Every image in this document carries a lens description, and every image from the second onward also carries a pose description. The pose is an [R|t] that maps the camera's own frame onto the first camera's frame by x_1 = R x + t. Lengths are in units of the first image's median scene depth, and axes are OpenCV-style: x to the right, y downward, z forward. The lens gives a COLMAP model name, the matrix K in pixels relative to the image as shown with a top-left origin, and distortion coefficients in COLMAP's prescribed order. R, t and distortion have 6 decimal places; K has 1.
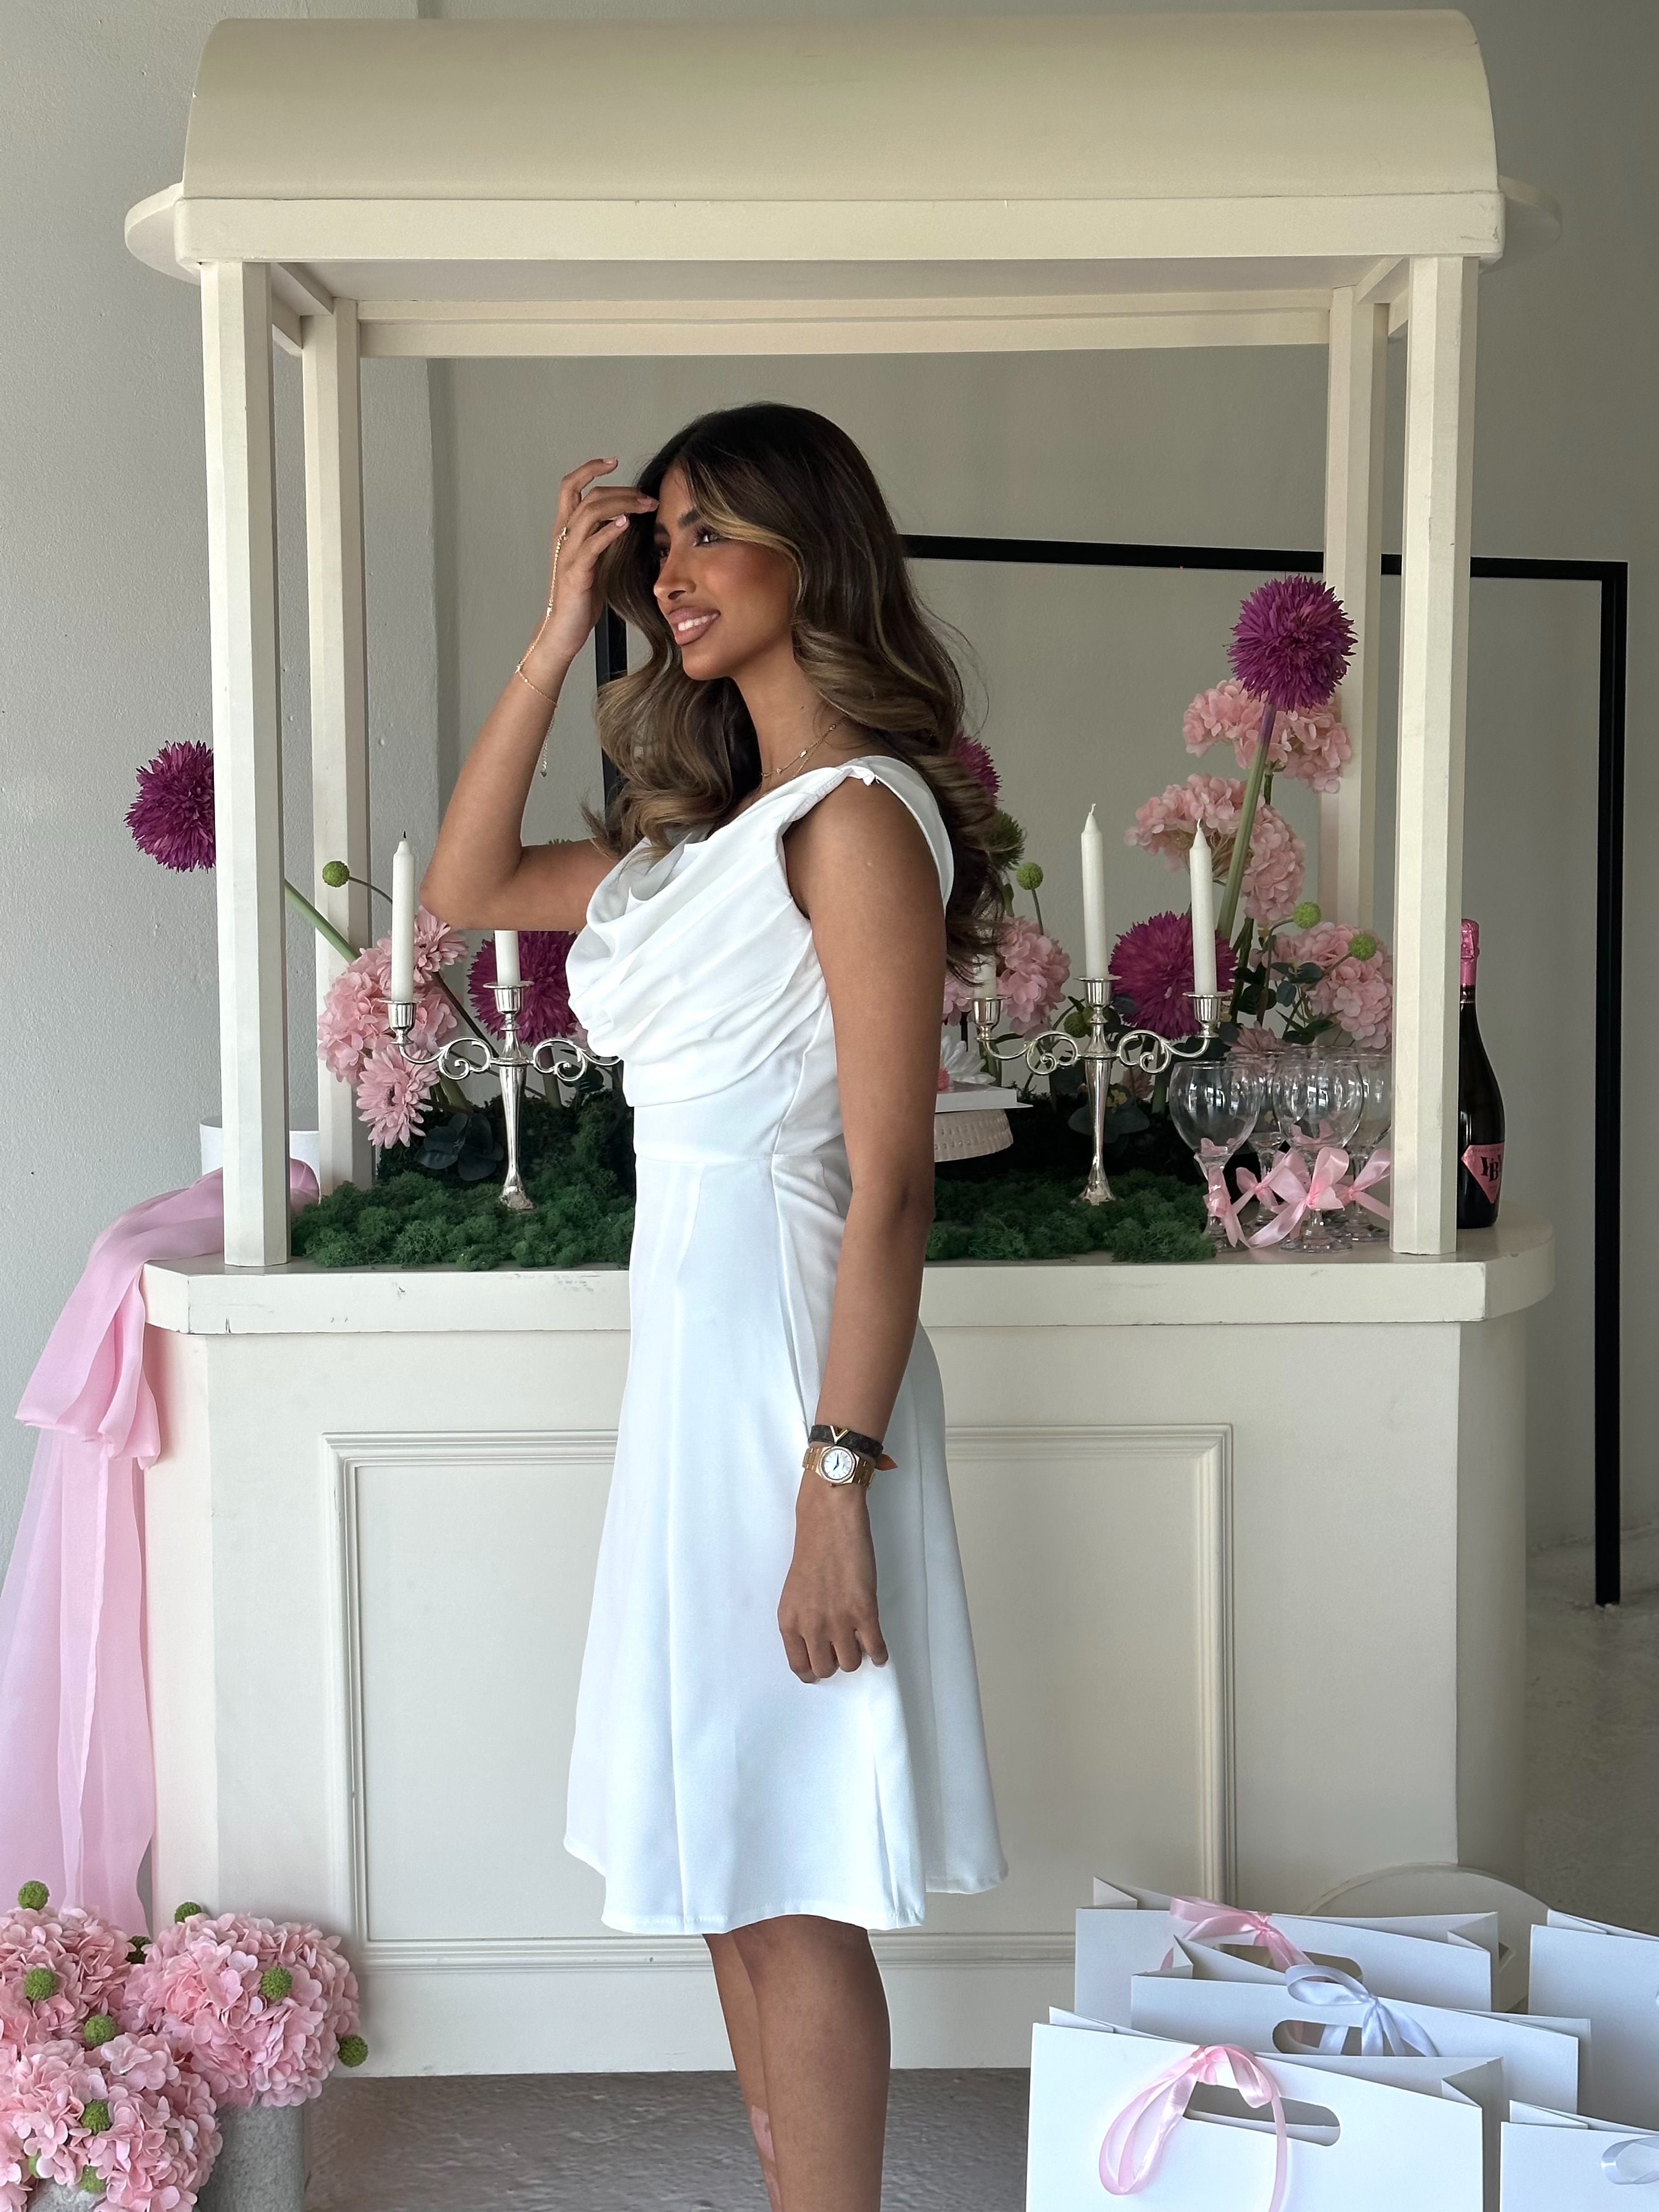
lens RADIAL K [[2858.6, 0, 864.2], [0, 2858.6, 1101.6], [0, 0, 1]] dist [0.083143, 0.000000]
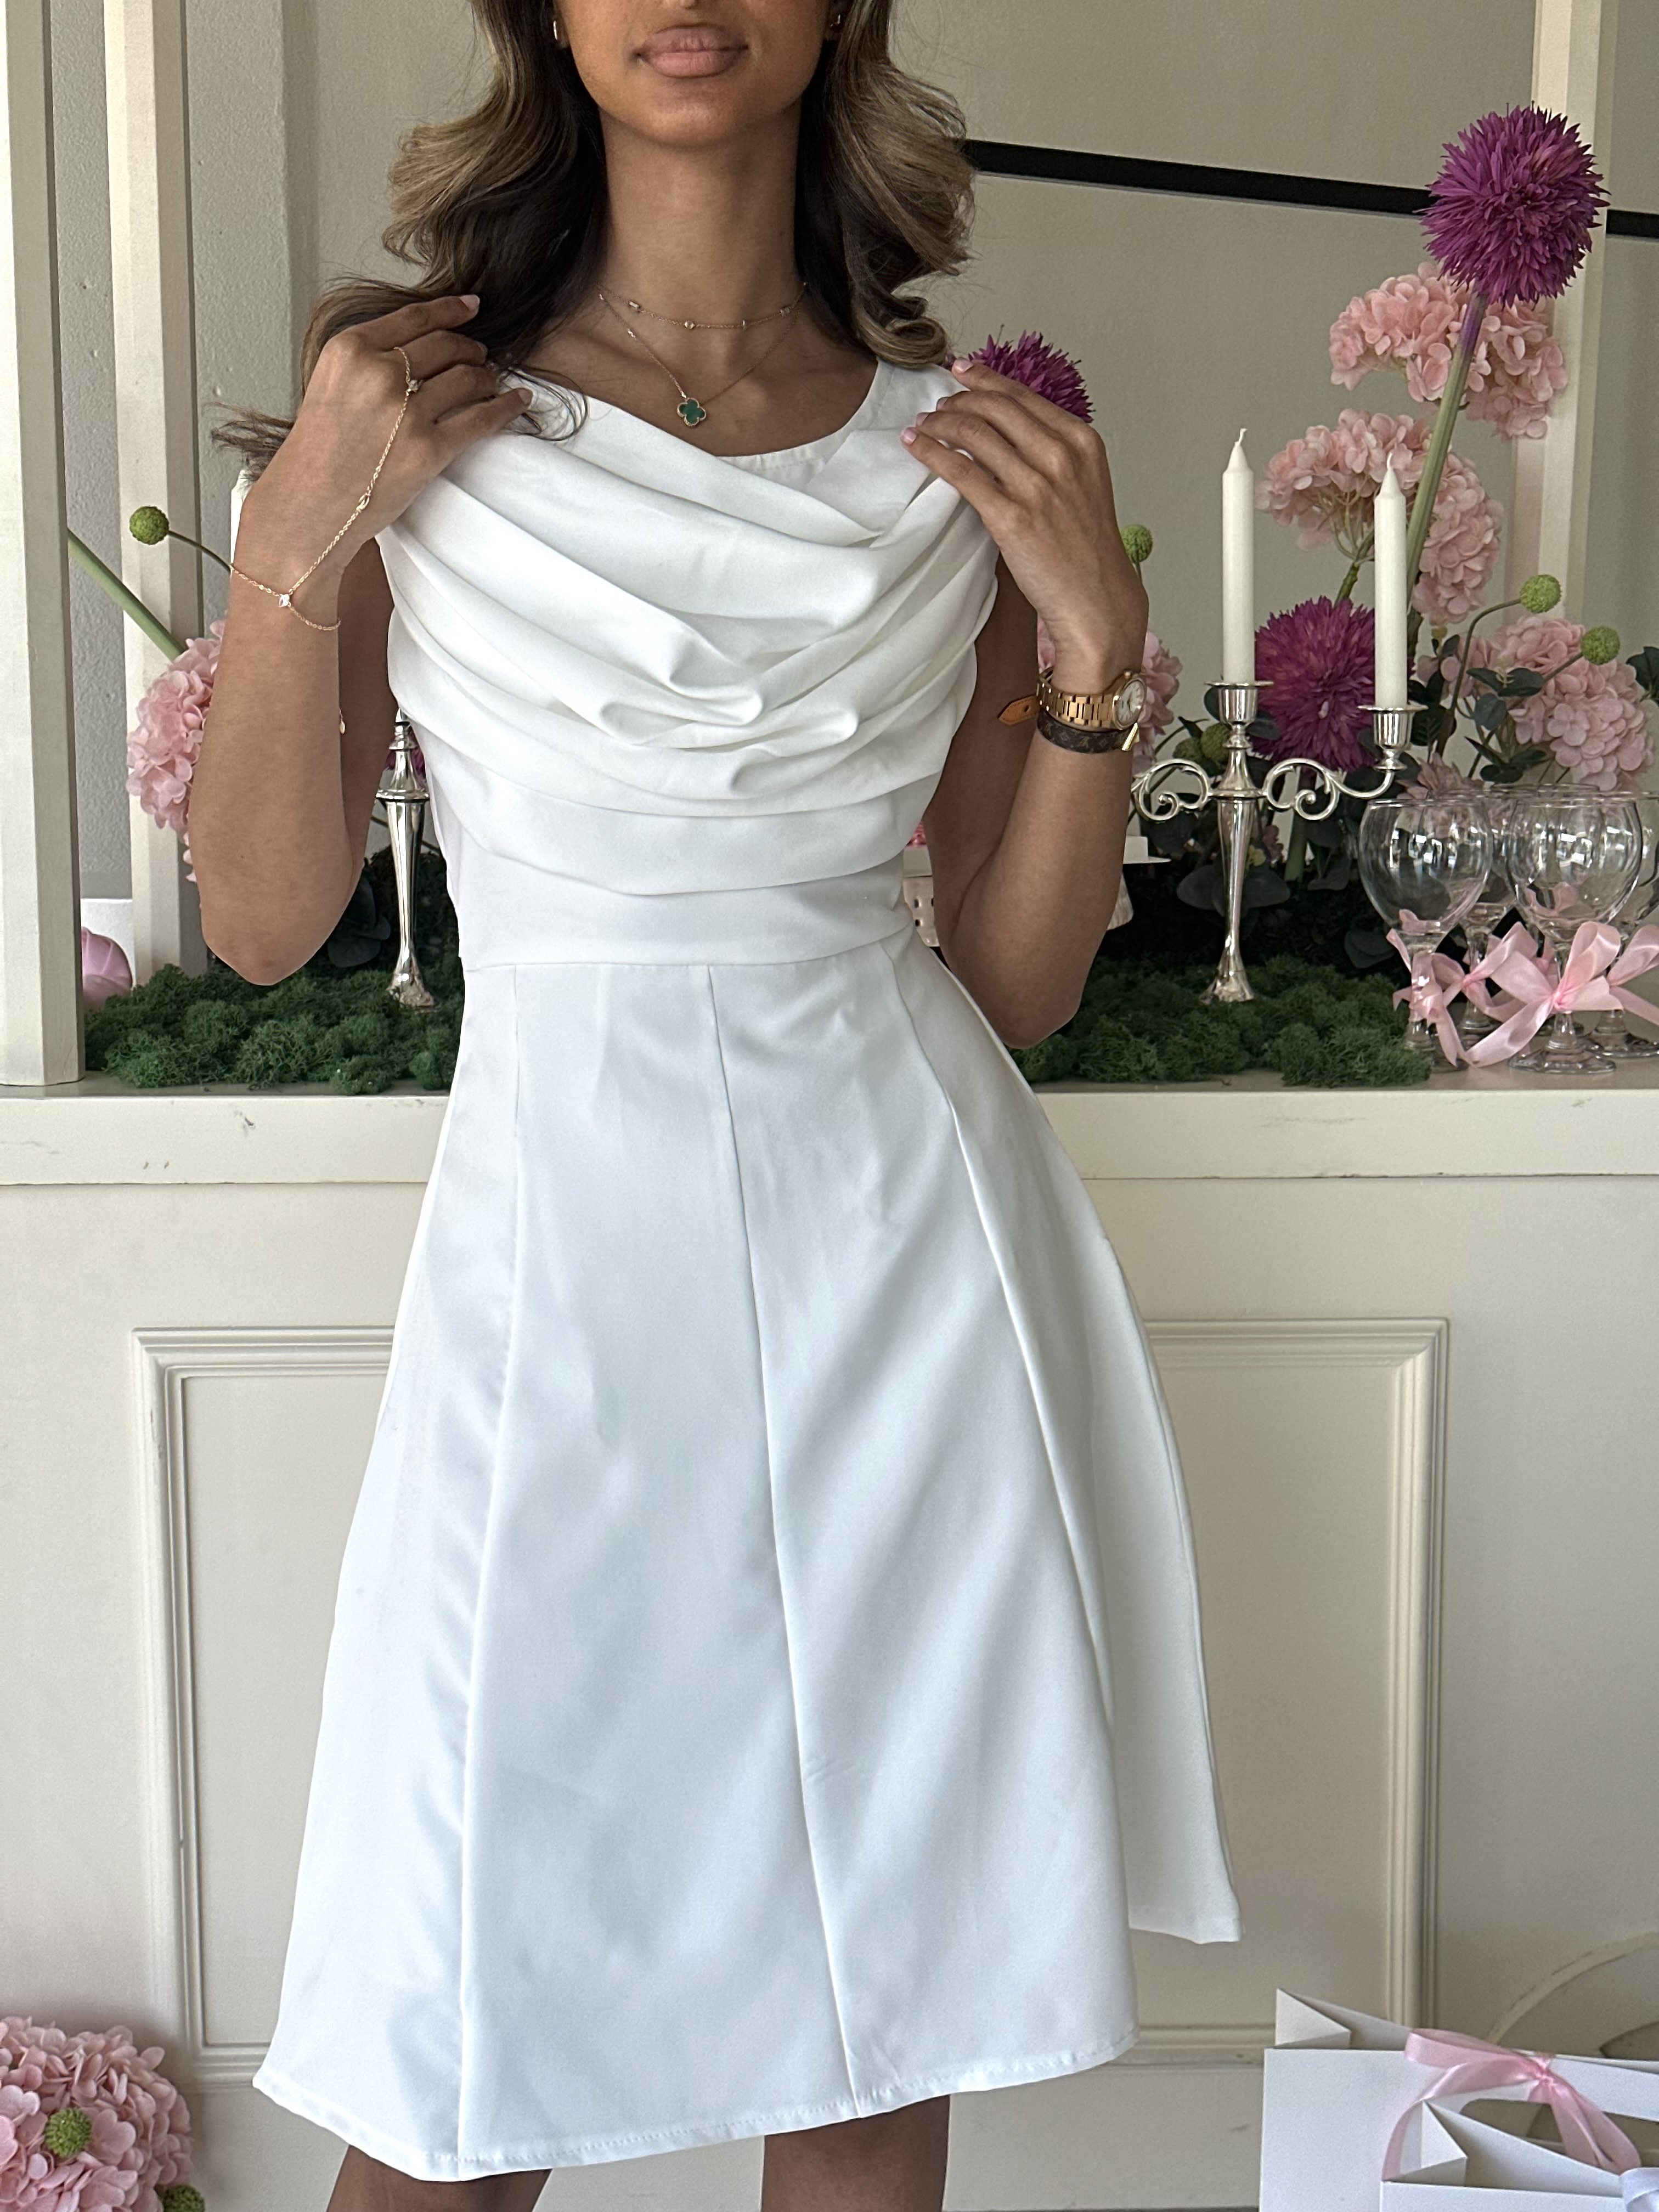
lens RADIAL K [[2858.6, 0, 838.3], [0, 2858.6, 1092.8], [0, 0, 1]] dist [0.083143, 0.000000]
pose [[0.999155, 0.004681, 0.040833, -0.045702], [-0.007261, 0.997970, 0.063268, 0.013660], [-0.040454, -0.063511, 0.997161, 0.292177]]
